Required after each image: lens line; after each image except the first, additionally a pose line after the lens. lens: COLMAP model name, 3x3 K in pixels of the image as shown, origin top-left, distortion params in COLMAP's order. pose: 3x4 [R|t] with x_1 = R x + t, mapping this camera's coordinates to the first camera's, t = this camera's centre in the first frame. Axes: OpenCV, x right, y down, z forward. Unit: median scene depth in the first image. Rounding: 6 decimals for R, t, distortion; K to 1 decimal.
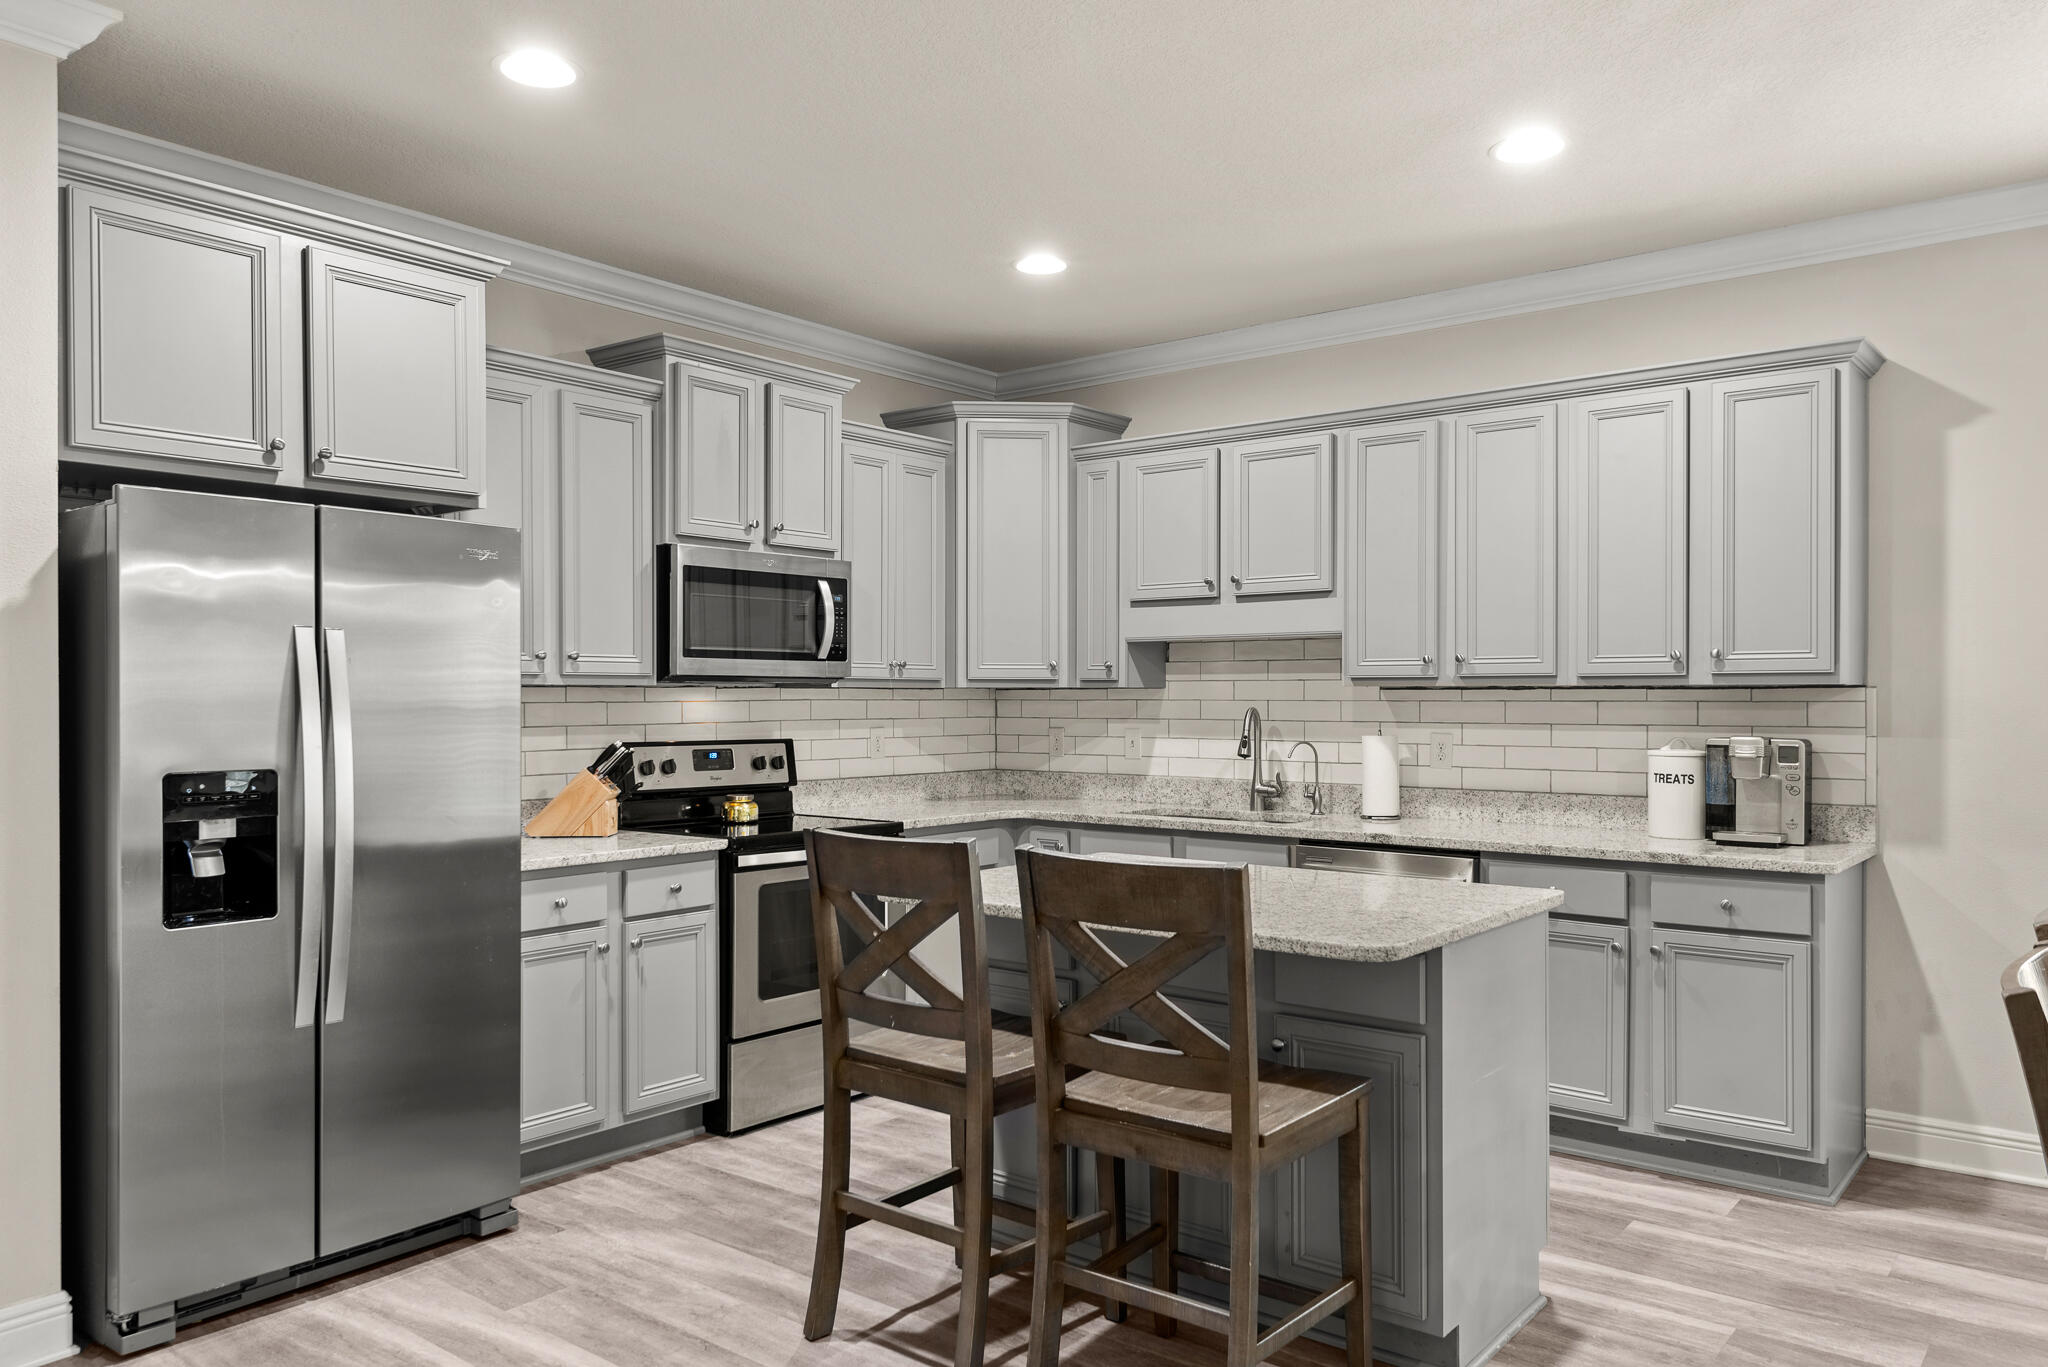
lens RADIAL K [[1436.5, 0, 1013.3], [0, 1436.5, 701.3], [0, 0, 1]] dist [0.032542, -0.033488]
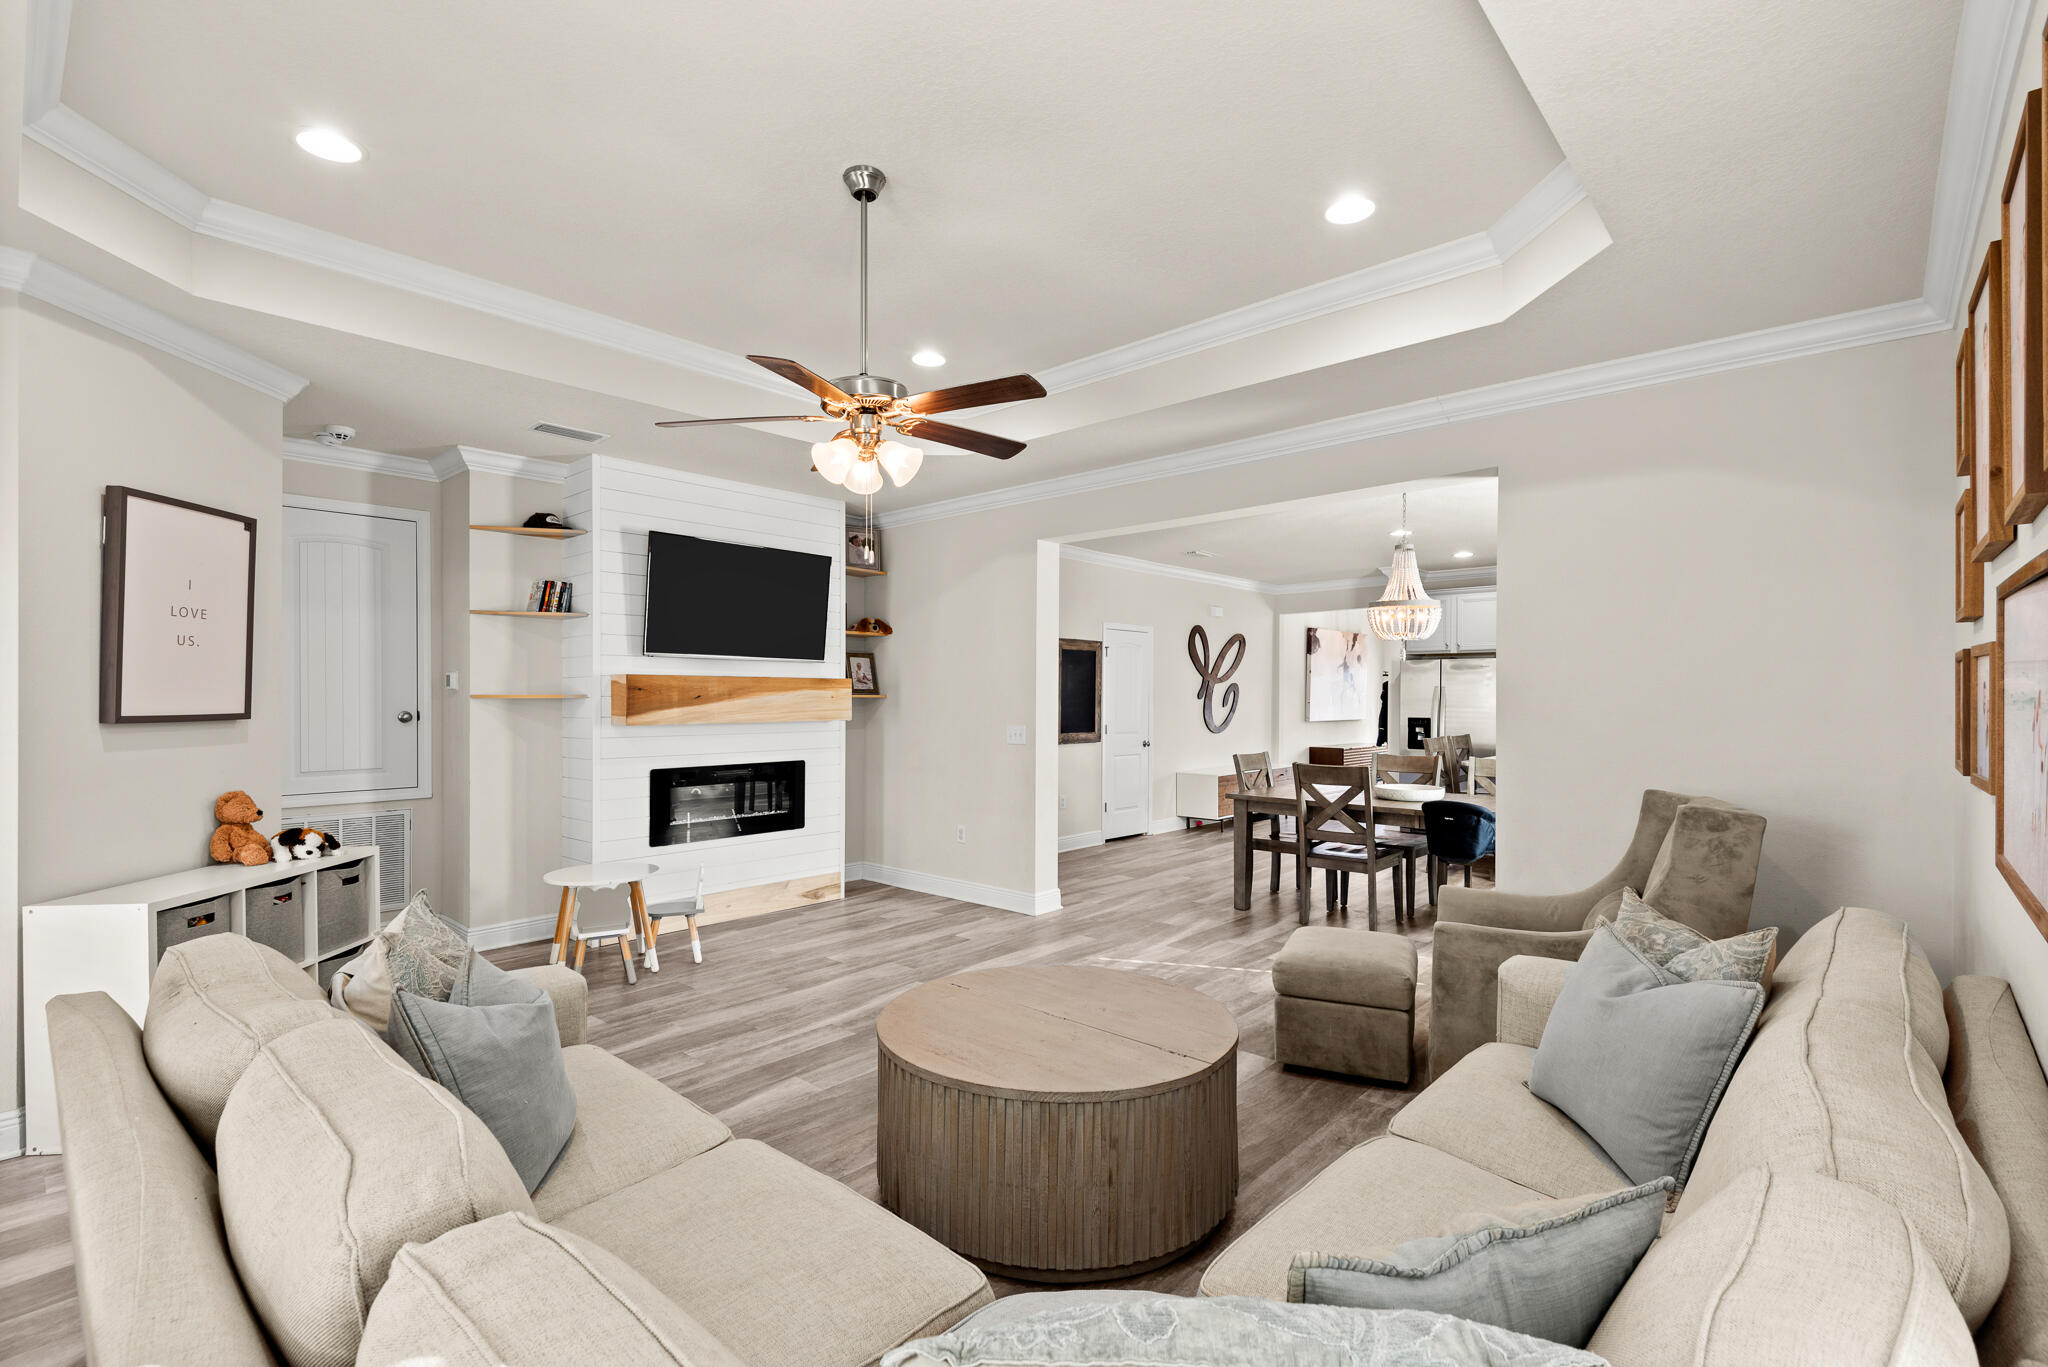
lens RADIAL K [[928.5, 0, 1025.4], [0, 928.5, 695.7], [0, 0, 1]] dist [0.028369, -0.017446]
pose [[-0.049447, -0.000707, -0.998776, 1.635376], [-0.007796, 0.999970, -0.000322, -0.008163], [0.998746, 0.007771, -0.049451, -0.091701]]
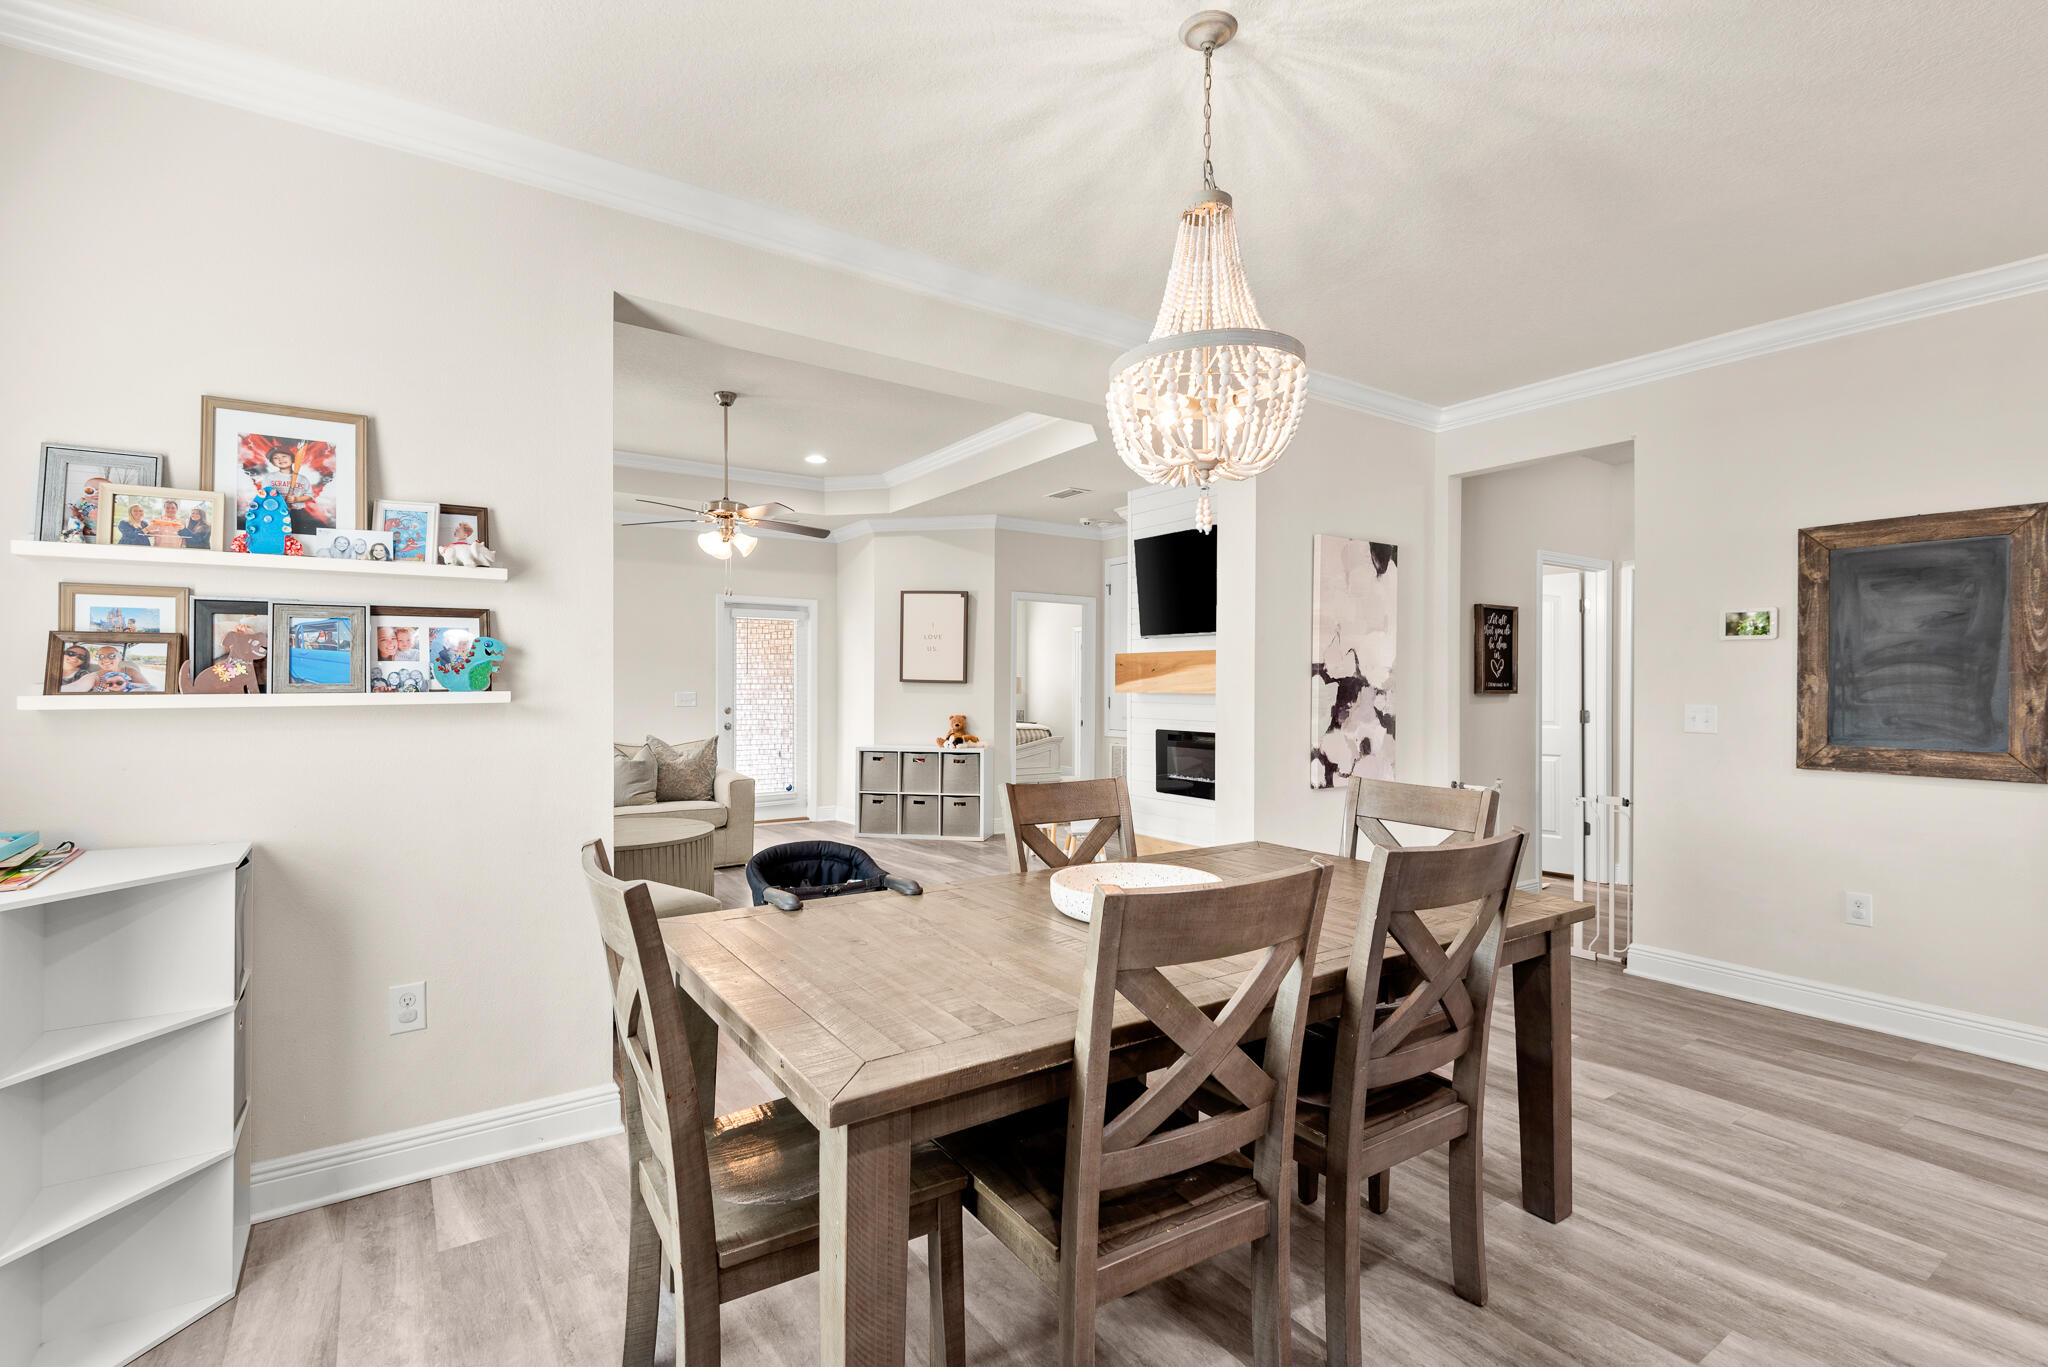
lens RADIAL K [[928.5, 0, 1029.9], [0, 928.5, 684.1], [0, 0, 1]] dist [0.028369, -0.017446]
pose [[-0.959827, -0.001930, 0.280587, 0.332577], [-0.000375, 0.999984, 0.005598, 0.008567], [-0.280594, 0.005268, -0.959812, 0.787160]]
